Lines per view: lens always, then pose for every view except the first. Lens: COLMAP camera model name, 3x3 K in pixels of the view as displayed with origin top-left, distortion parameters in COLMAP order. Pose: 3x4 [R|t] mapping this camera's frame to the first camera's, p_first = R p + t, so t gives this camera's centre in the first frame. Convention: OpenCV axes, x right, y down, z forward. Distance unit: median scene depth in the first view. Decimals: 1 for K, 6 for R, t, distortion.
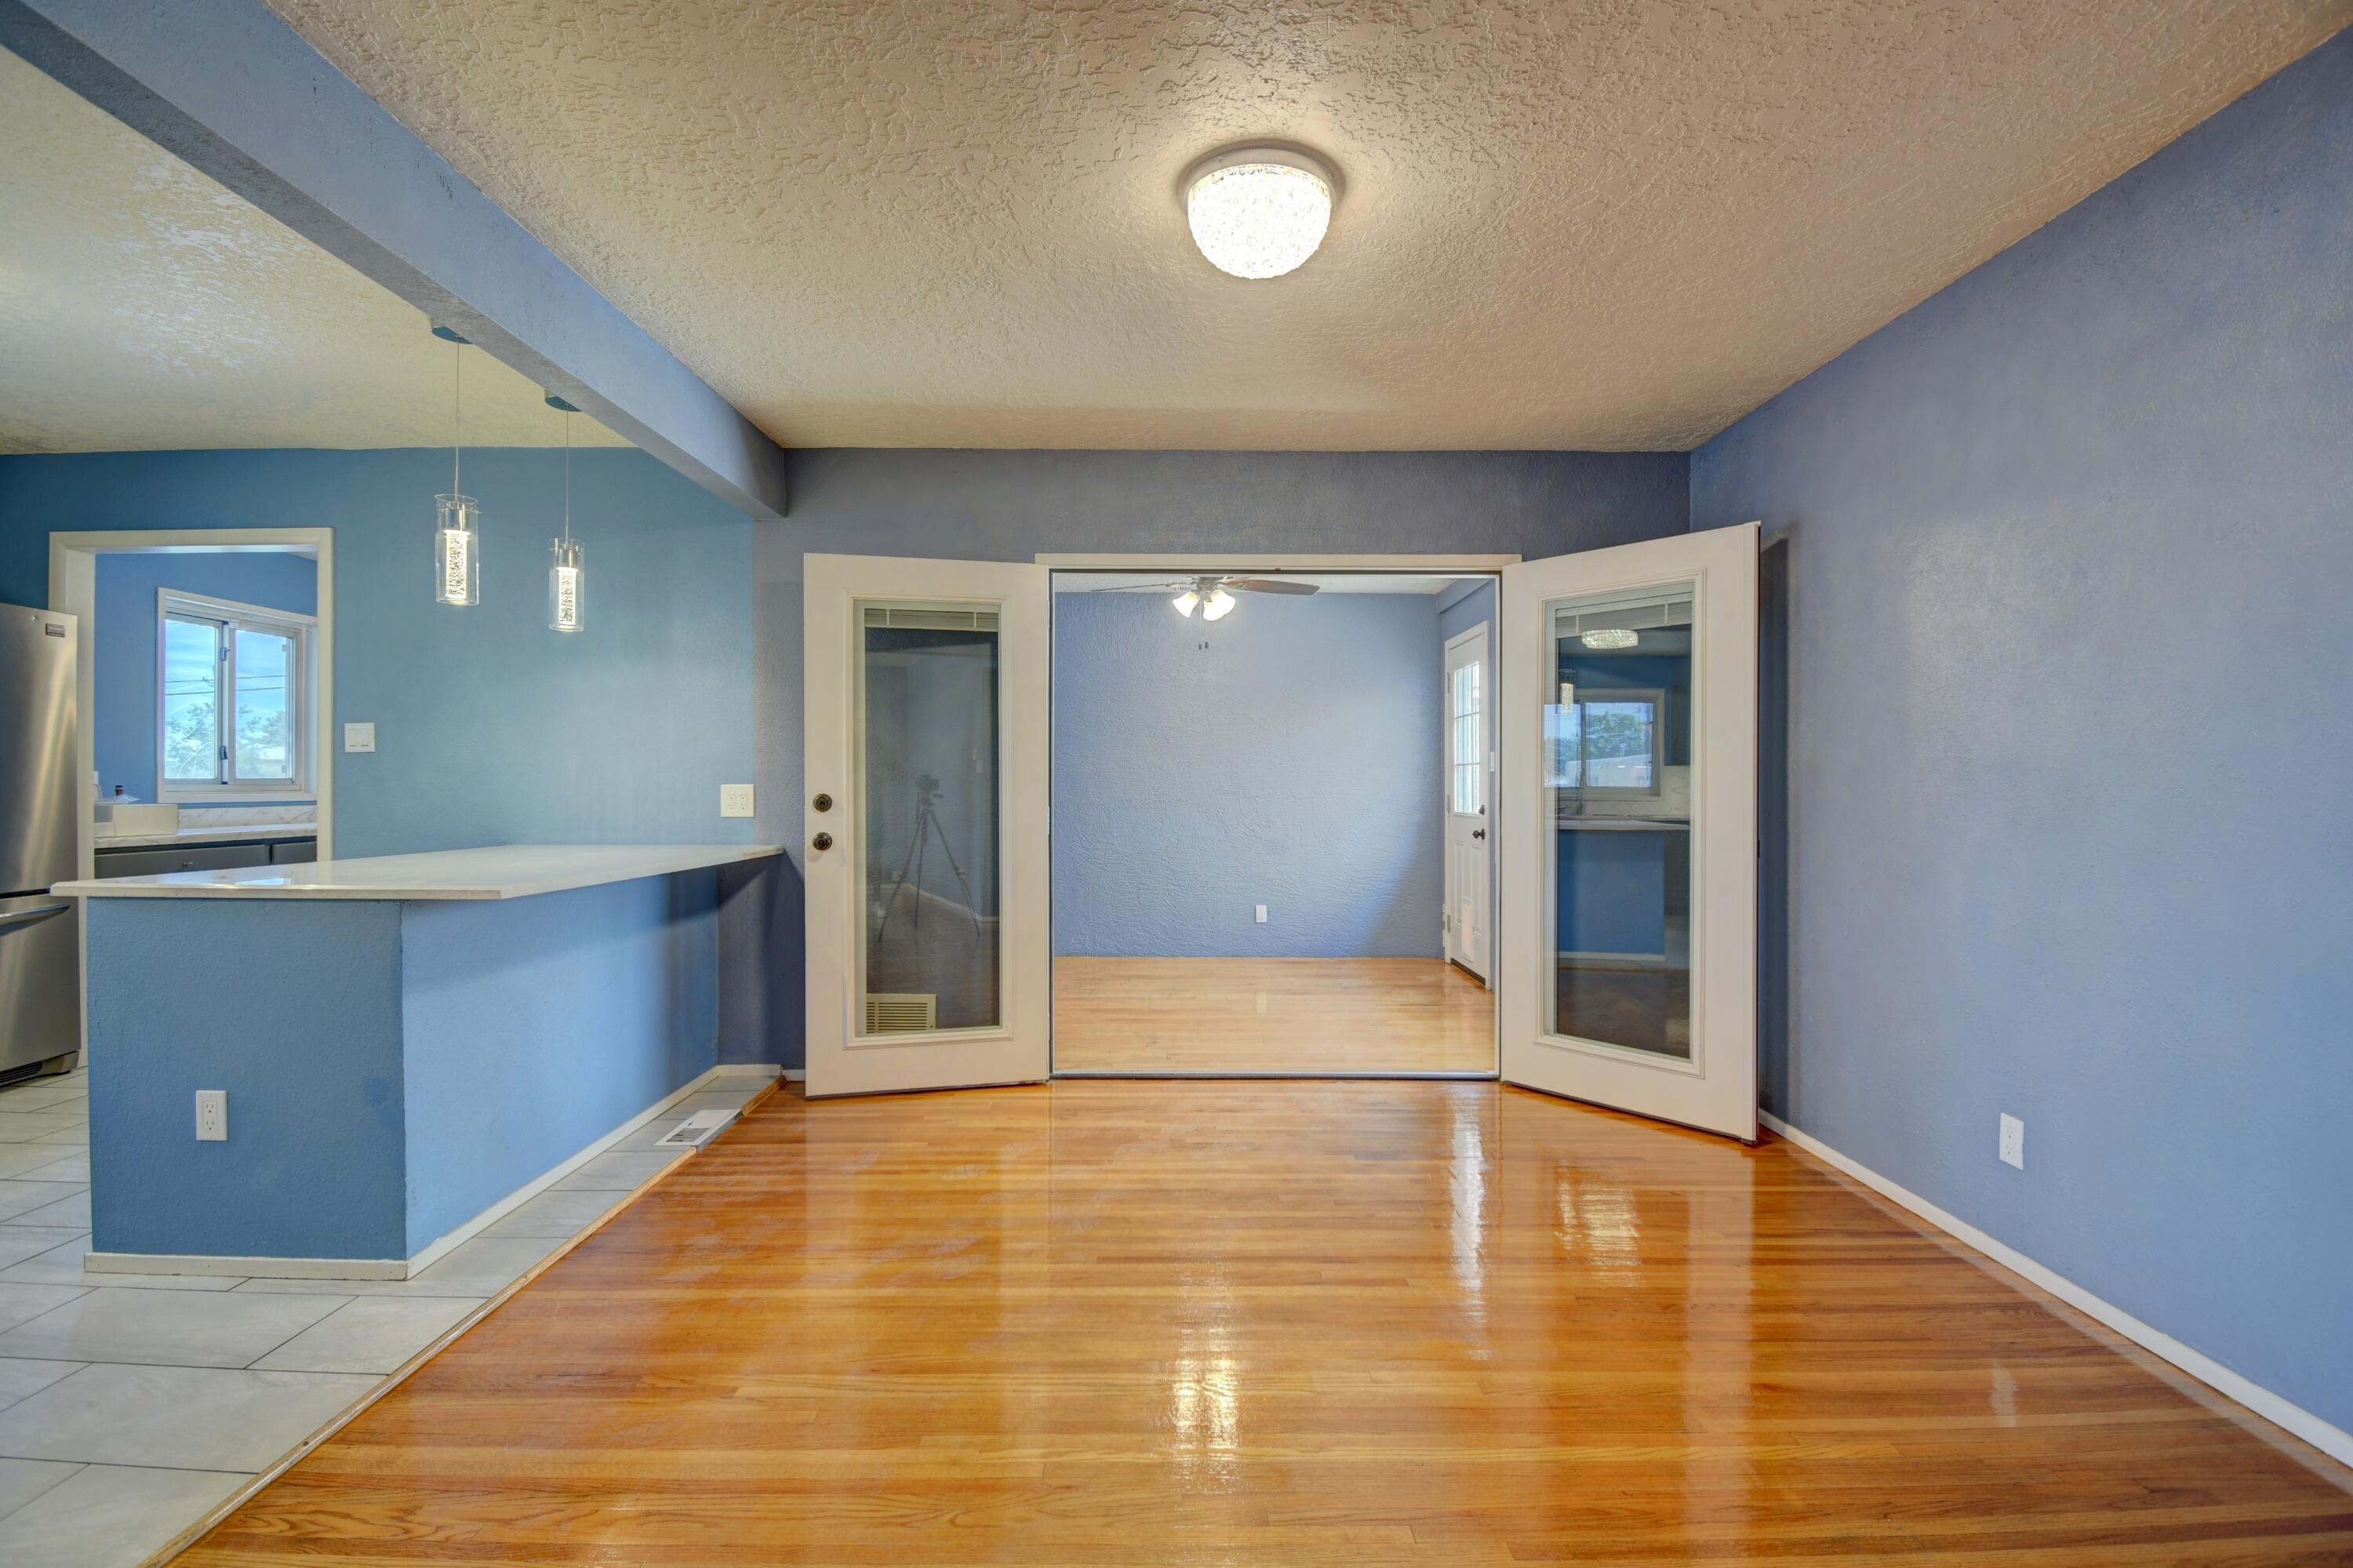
lens RADIAL K [[1049.4, 0, 1176.5], [0, 1049.4, 784.0], [0, 0, 1]] dist [-0.002645, -0.000533]
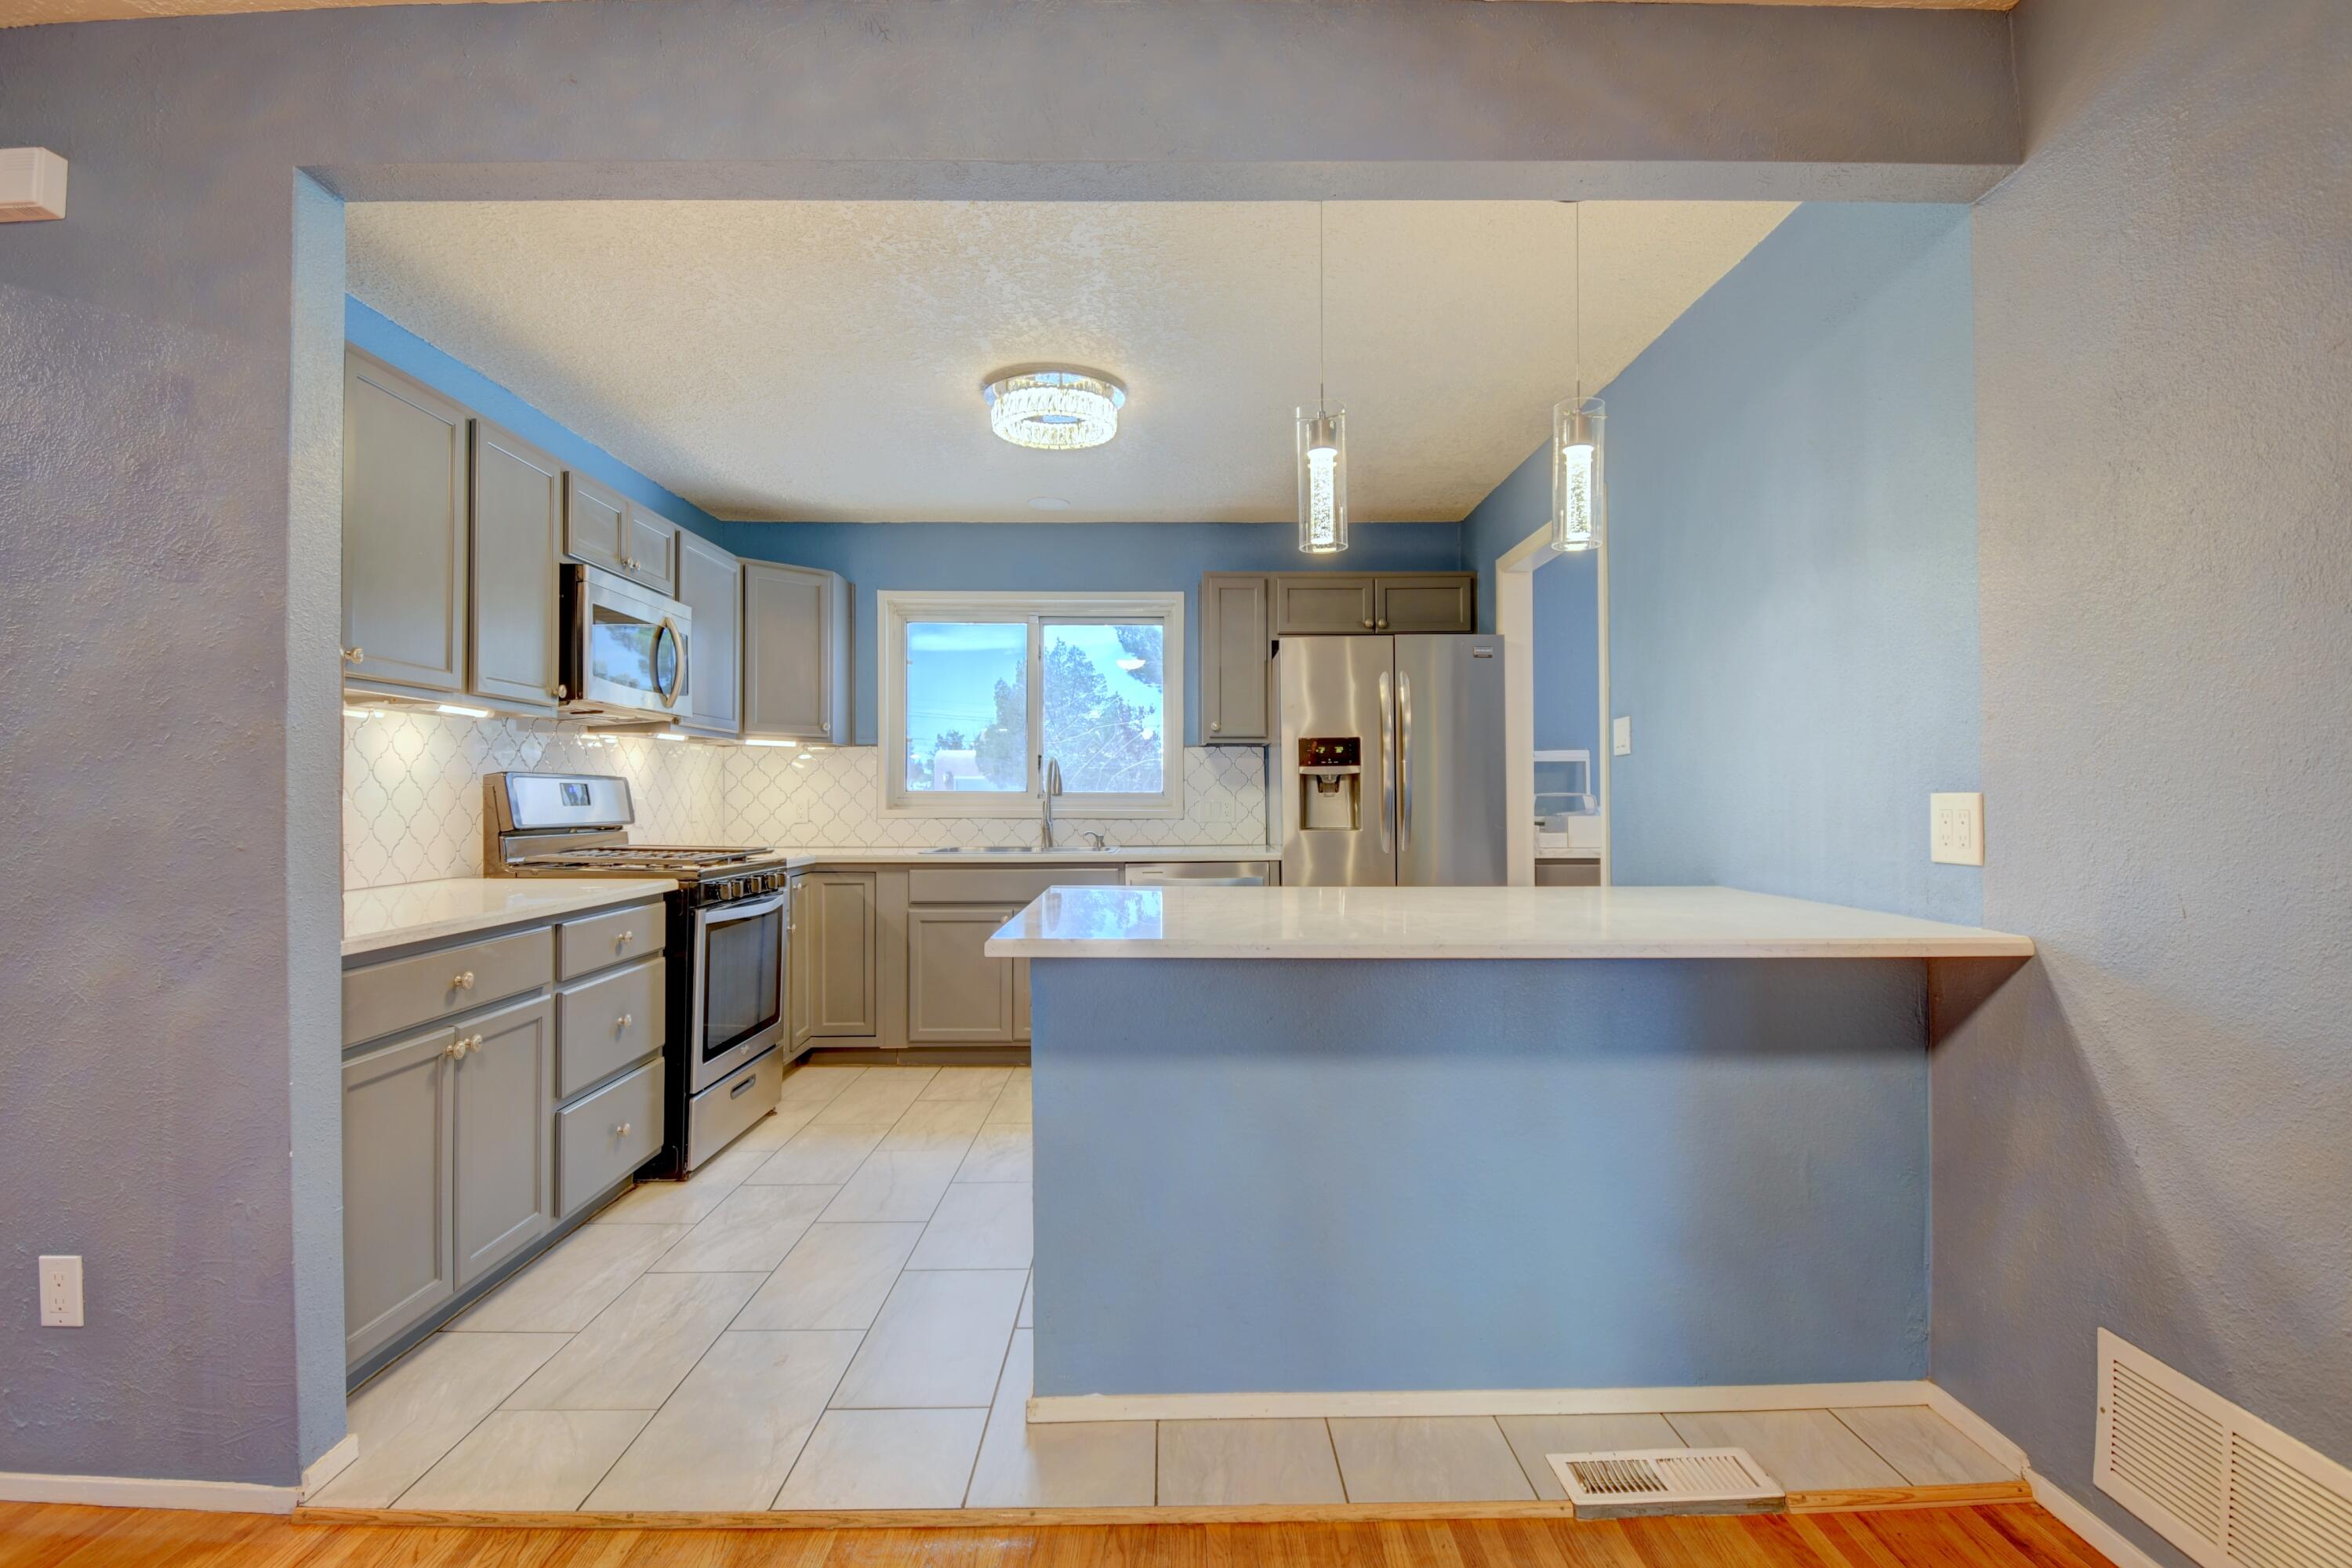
lens RADIAL K [[1143.6, 0, 1176.0], [0, 1143.6, 784.0], [0, 0, 1]] dist [-0.002757, -0.000574]
pose [[0.010592, -0.011786, -0.999874, 0.082481], [0.004679, 0.999920, -0.011737, 0.000331], [0.999933, -0.004554, 0.010647, 0.655410]]
